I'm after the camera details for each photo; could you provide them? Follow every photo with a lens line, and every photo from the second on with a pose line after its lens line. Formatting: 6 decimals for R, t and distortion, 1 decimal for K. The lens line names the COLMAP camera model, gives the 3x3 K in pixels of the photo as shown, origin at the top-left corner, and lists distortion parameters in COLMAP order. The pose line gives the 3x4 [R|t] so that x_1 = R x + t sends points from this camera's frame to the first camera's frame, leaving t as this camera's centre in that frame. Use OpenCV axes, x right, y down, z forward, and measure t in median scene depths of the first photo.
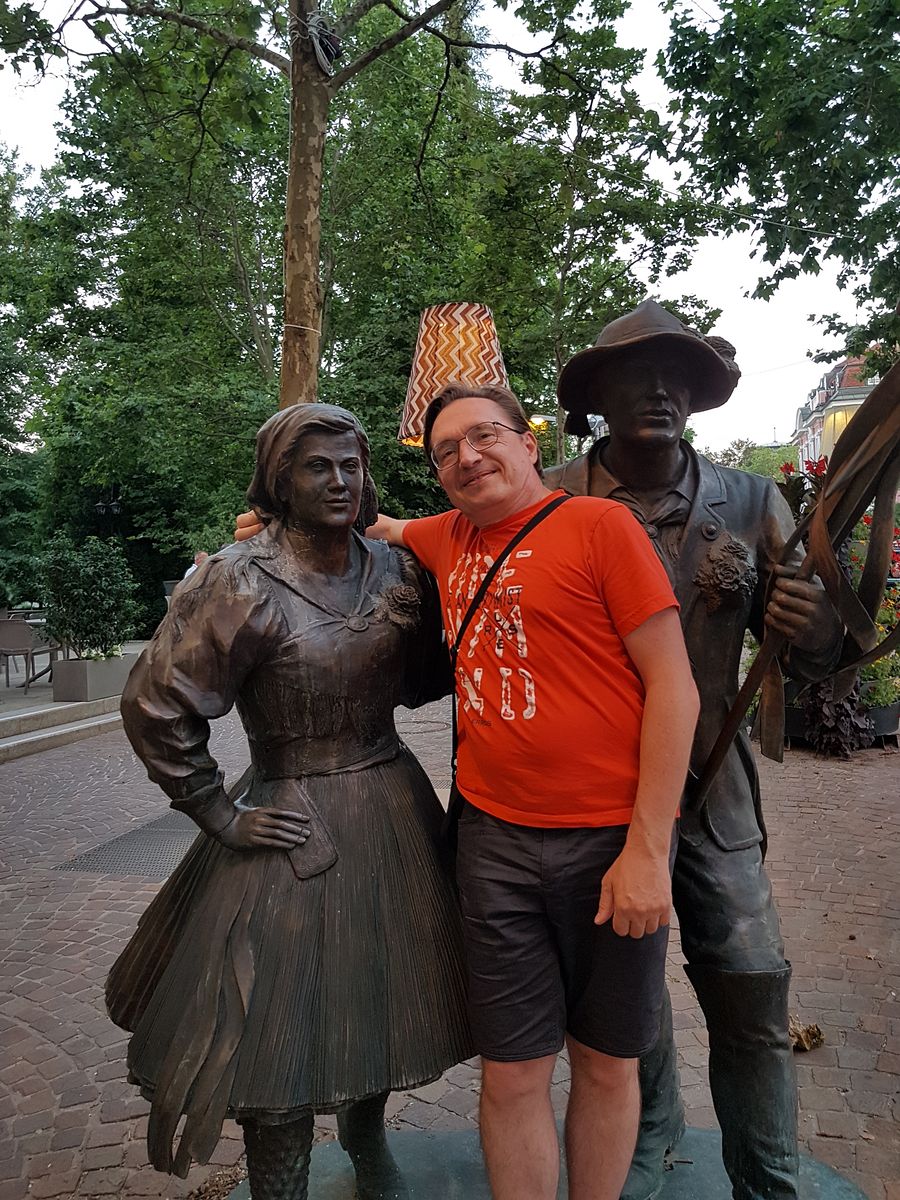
lens RADIAL K [[920.4, 0, 463.2], [0, 920.4, 577.7], [0, 0, 1]] dist [-0.001420, -0.013913]
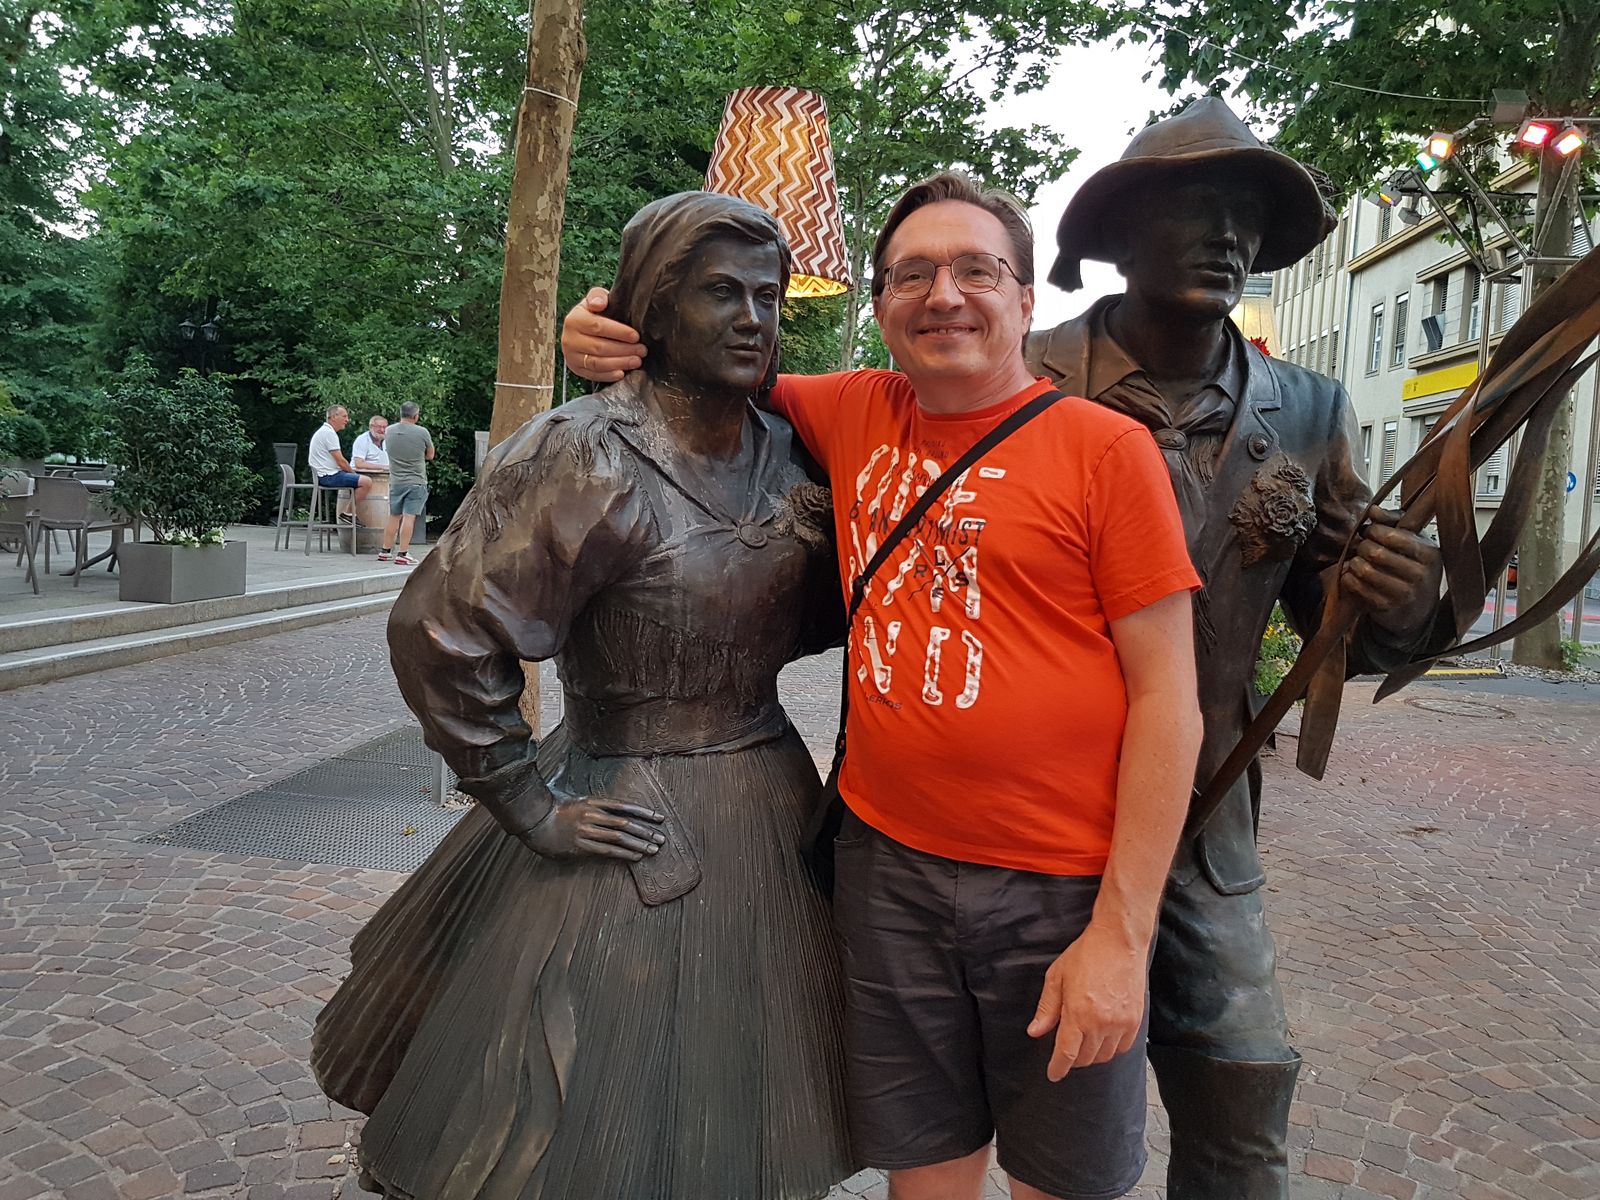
lens RADIAL K [[1227.2, 0, 812.8], [0, 1227.2, 578.7], [0, 0, 1]] dist [-0.001420, -0.013913]
pose [[0.989882, 0.083550, 0.114688, -0.077122], [-0.092217, 0.993098, 0.072471, 0.005594], [-0.107841, -0.082314, 0.990755, 0.049562]]
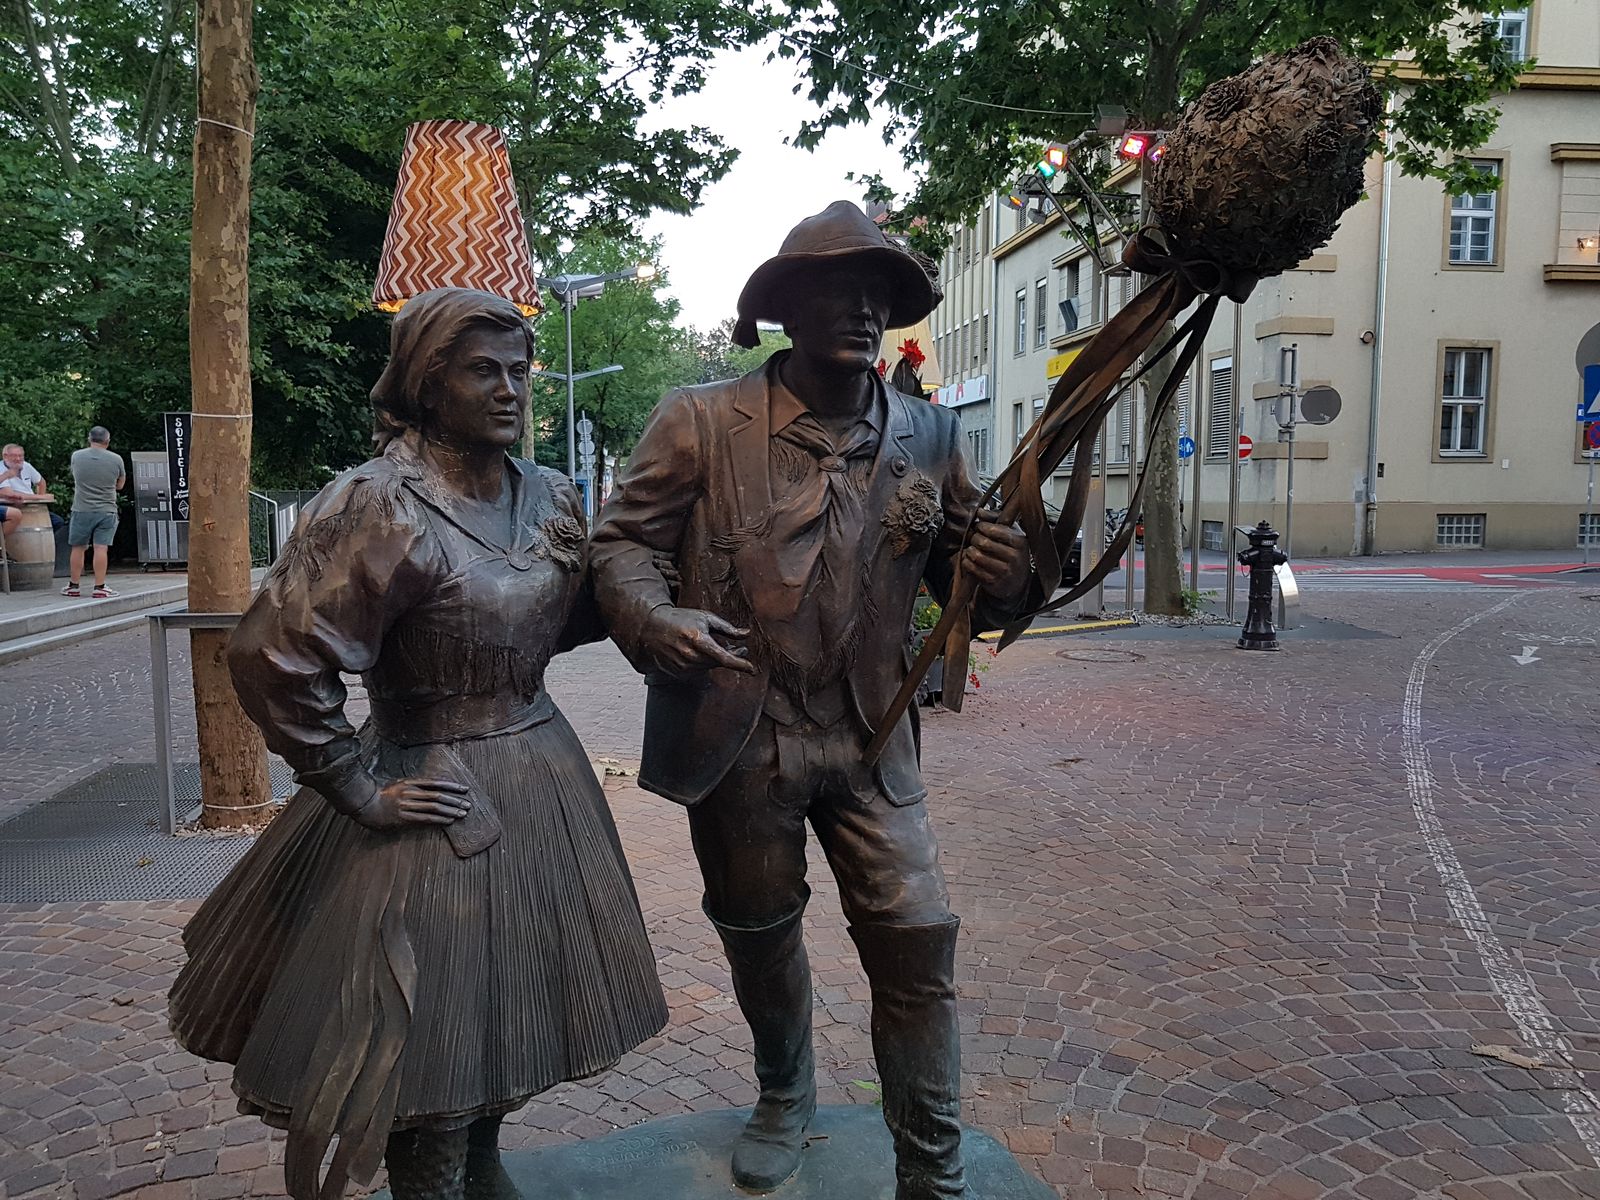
lens RADIAL K [[1227.2, 0, 768.1], [0, 1227.2, 617.2], [0, 0, 1]] dist [-0.001420, -0.013913]
pose [[0.946191, 0.002607, 0.323598, -0.118509], [-0.035392, 0.994803, 0.095471, -0.006196], [-0.321668, -0.101787, 0.941366, -0.061109]]
